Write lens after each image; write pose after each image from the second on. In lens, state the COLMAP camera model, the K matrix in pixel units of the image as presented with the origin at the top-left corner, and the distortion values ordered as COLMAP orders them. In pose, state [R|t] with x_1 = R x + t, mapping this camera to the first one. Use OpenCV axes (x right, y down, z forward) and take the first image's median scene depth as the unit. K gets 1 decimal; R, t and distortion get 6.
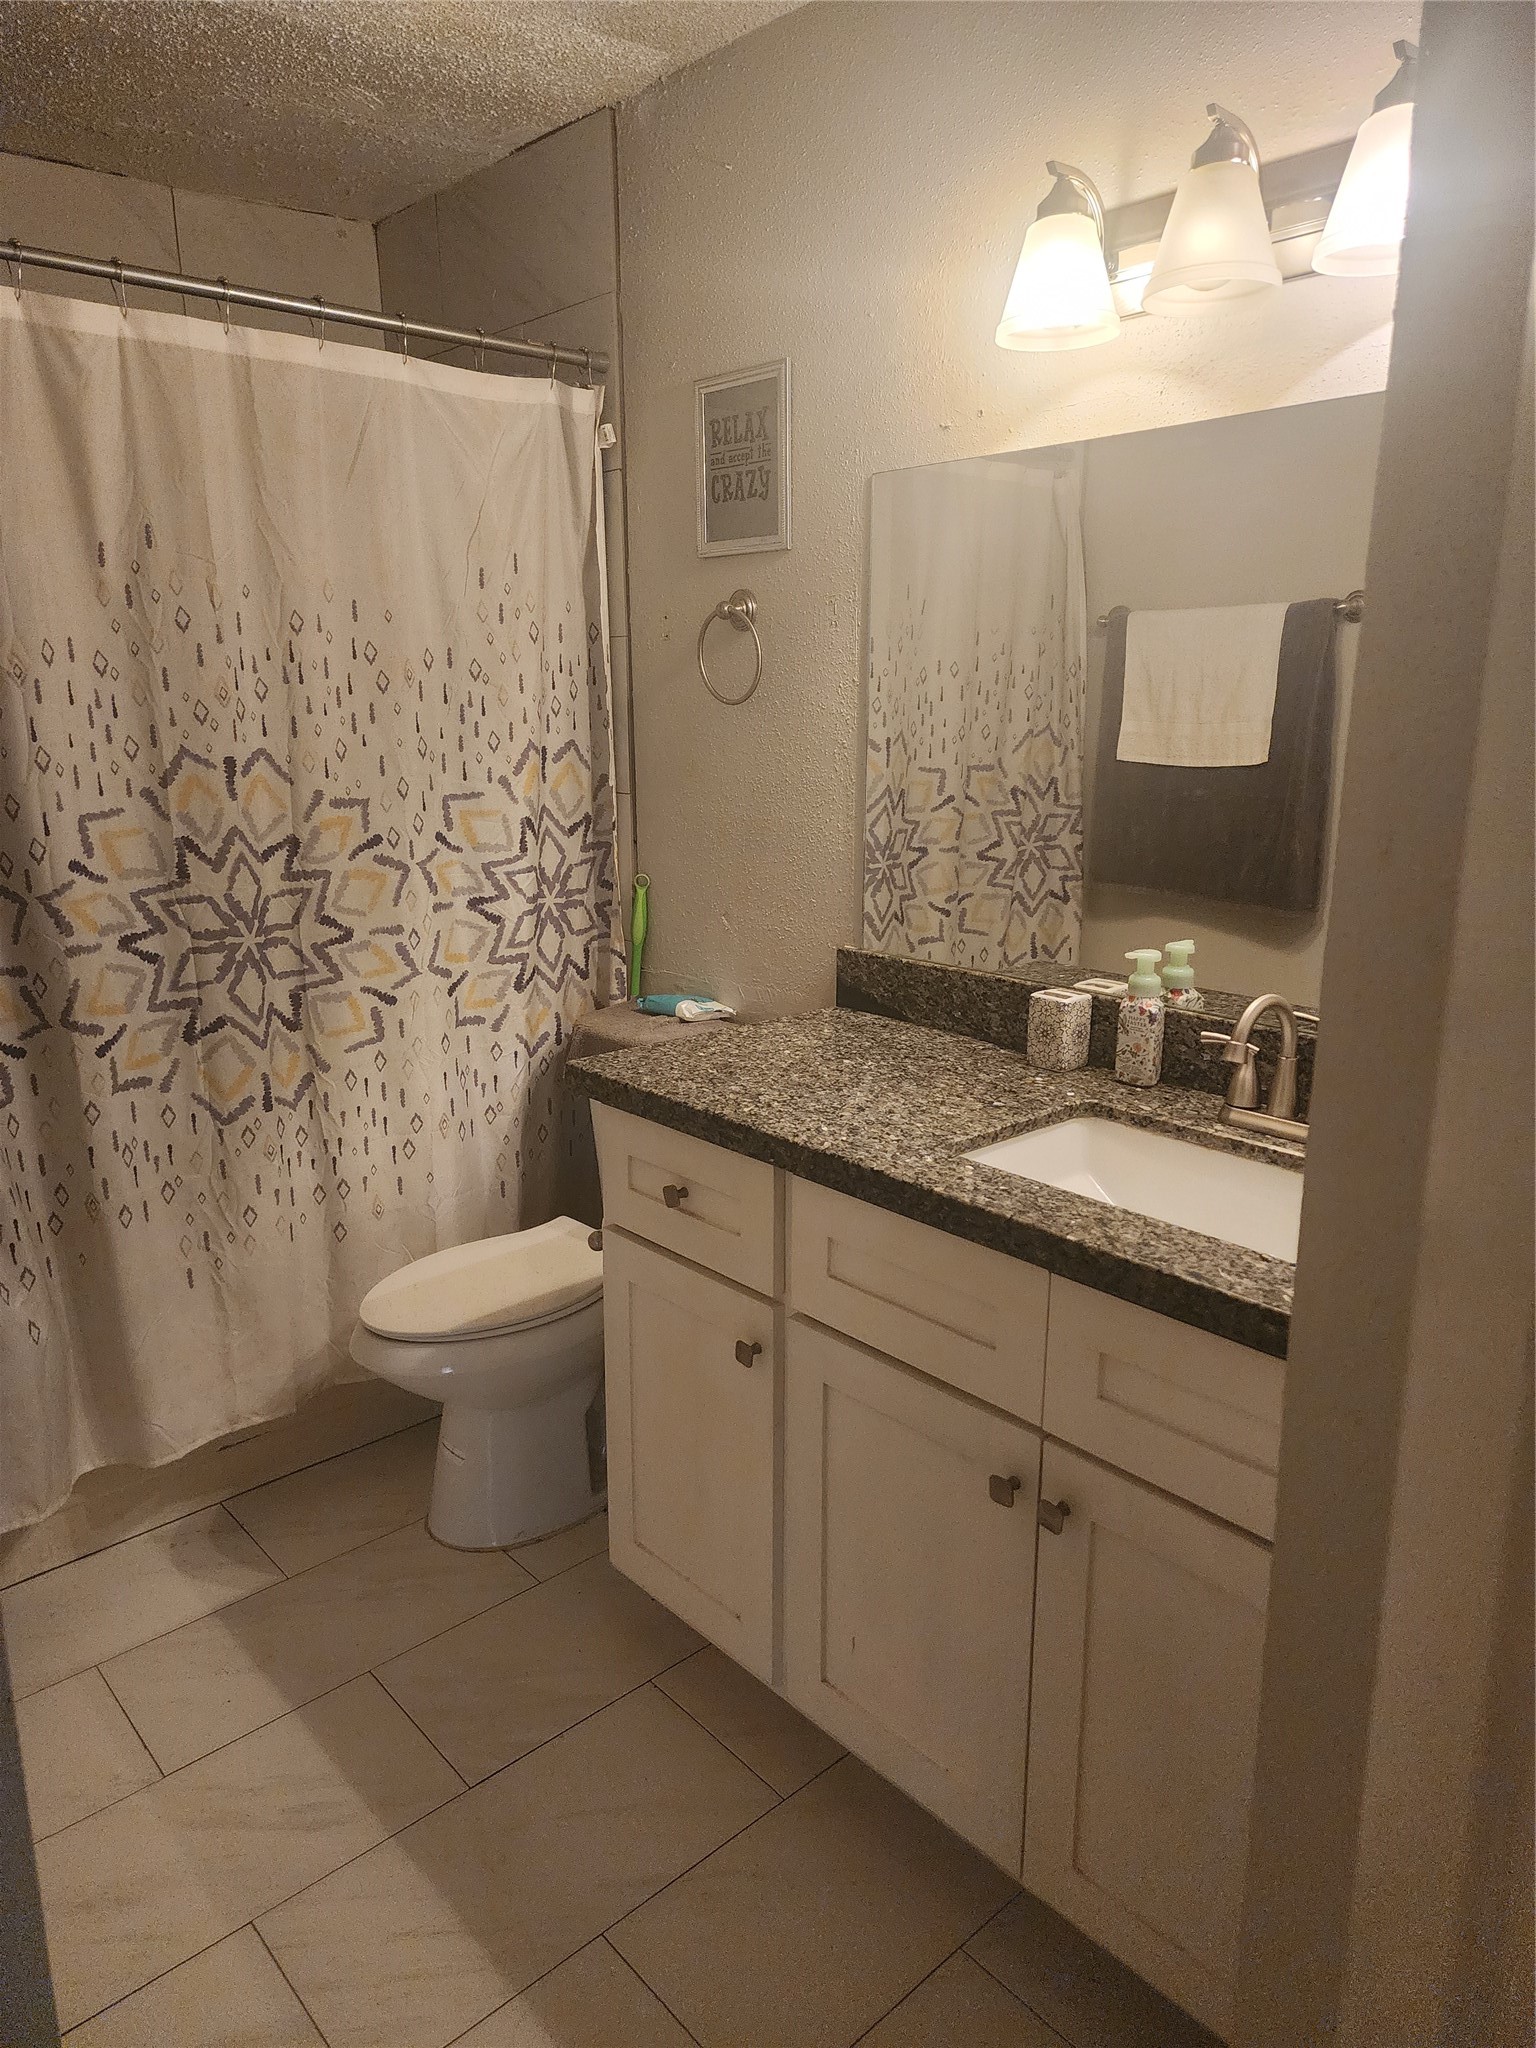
lens RADIAL K [[1404.0, 0, 730.8], [0, 1404.0, 1040.1], [0, 0, 1]] dist [0.089461, -0.056998]
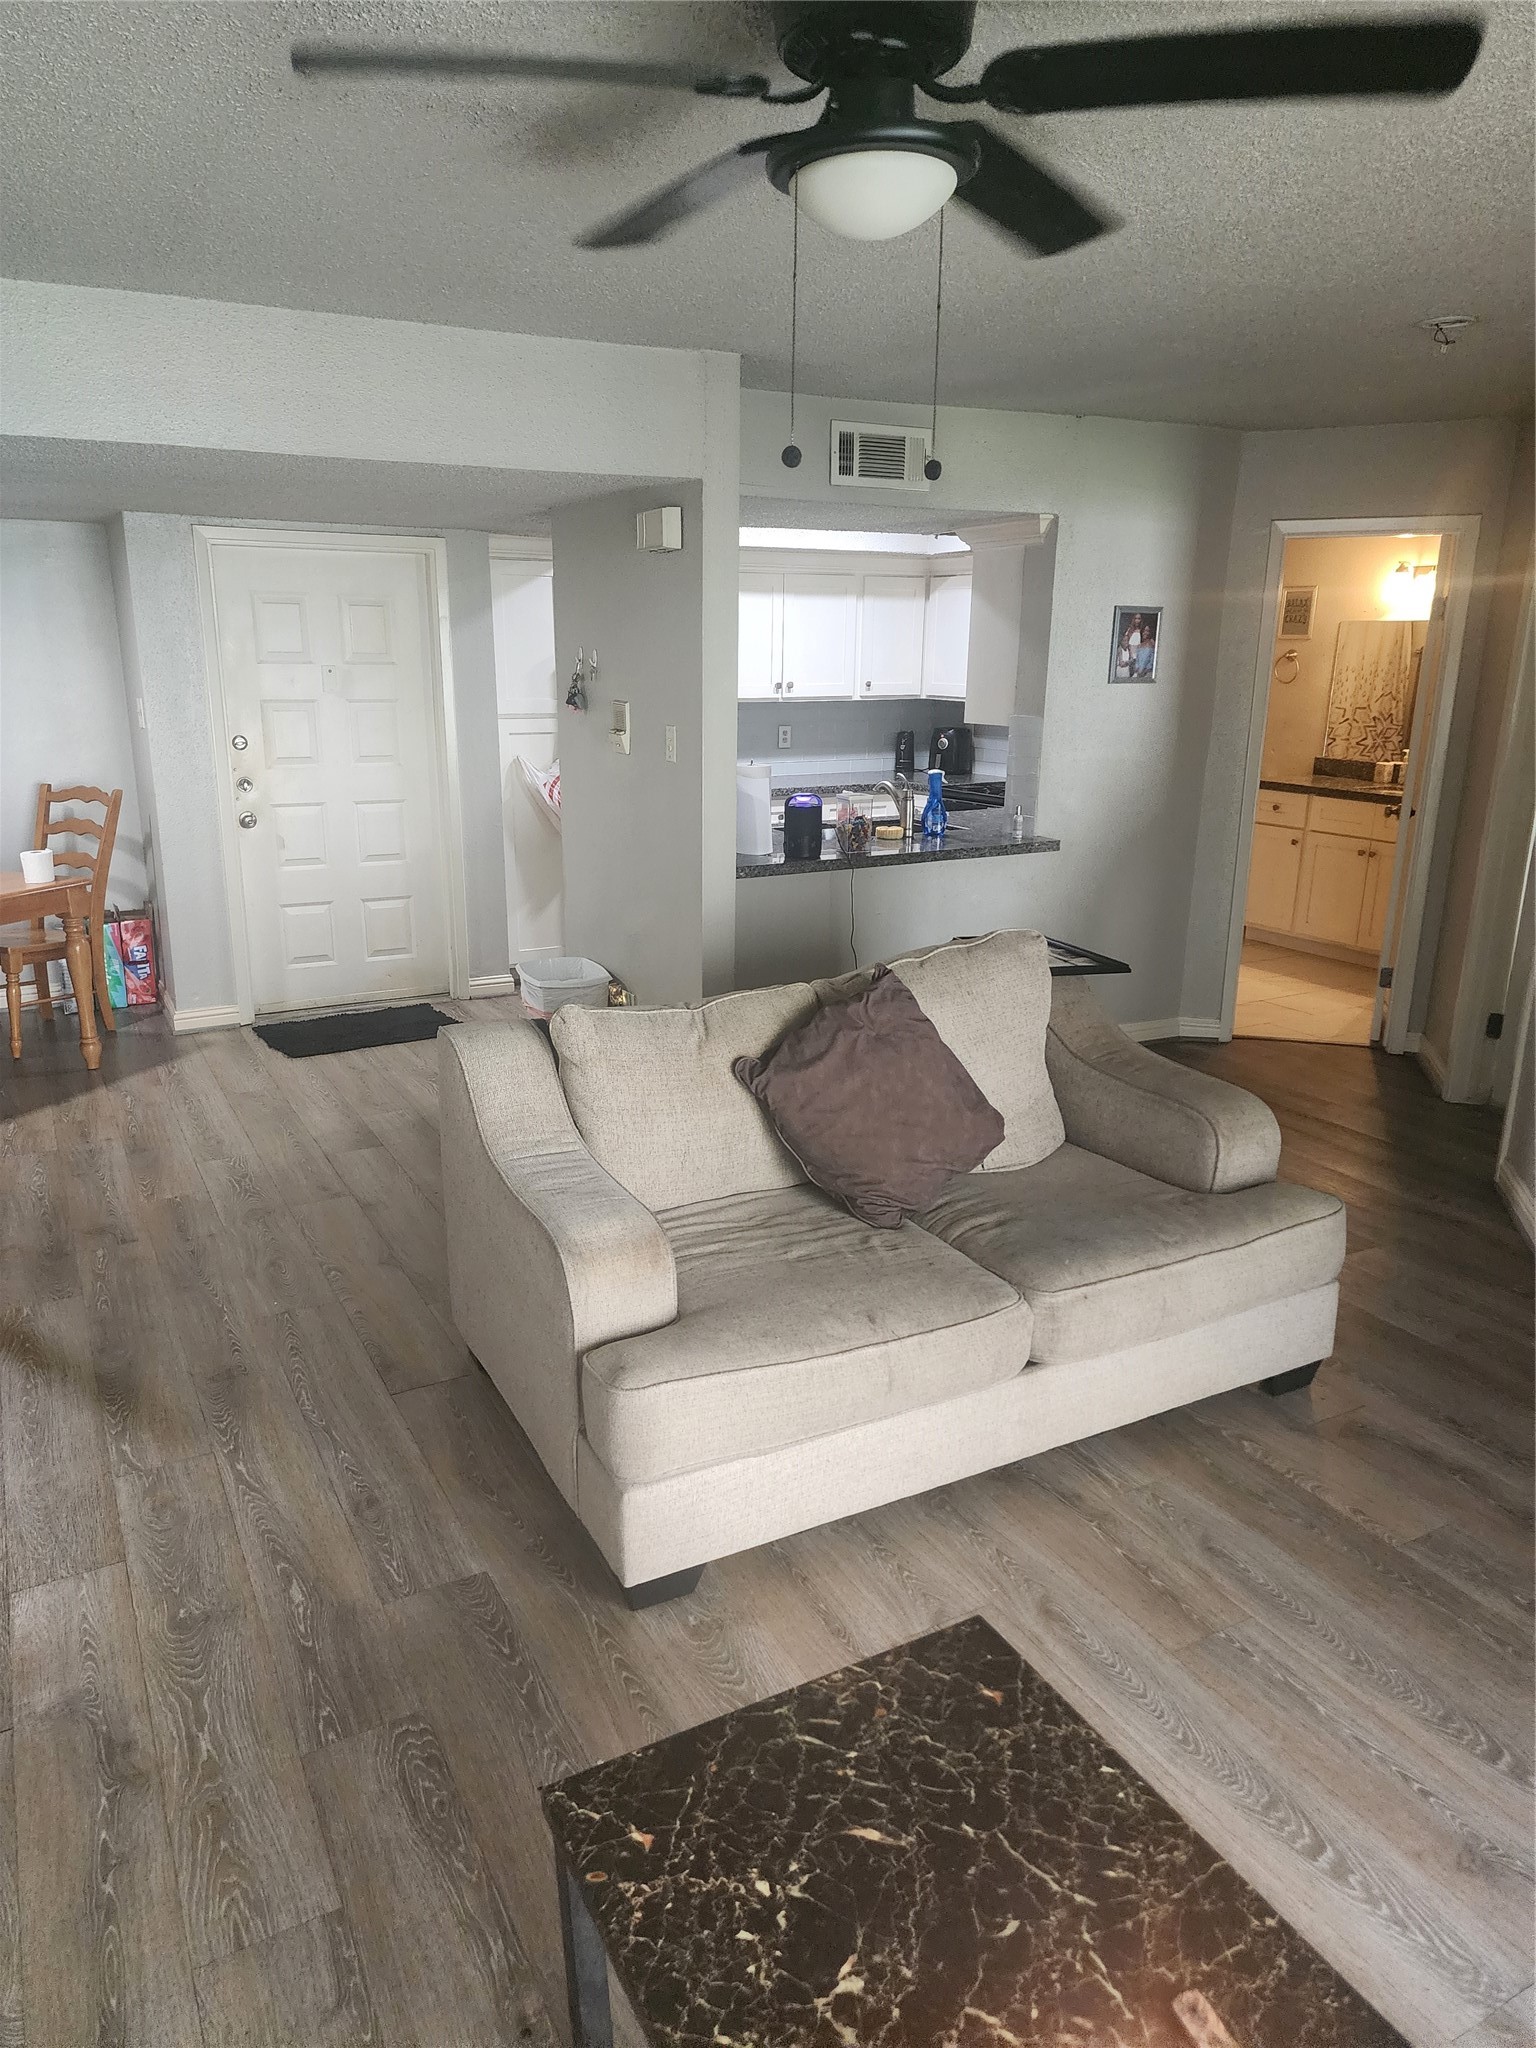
lens RADIAL K [[1404.0, 0, 730.8], [0, 1404.0, 1040.1], [0, 0, 1]] dist [0.089461, -0.056998]
pose [[0.976641, 0.072307, -0.202344, -0.560629], [-0.067157, 0.997222, 0.032213, 0.606769], [0.204111, -0.017872, 0.978785, -2.698158]]
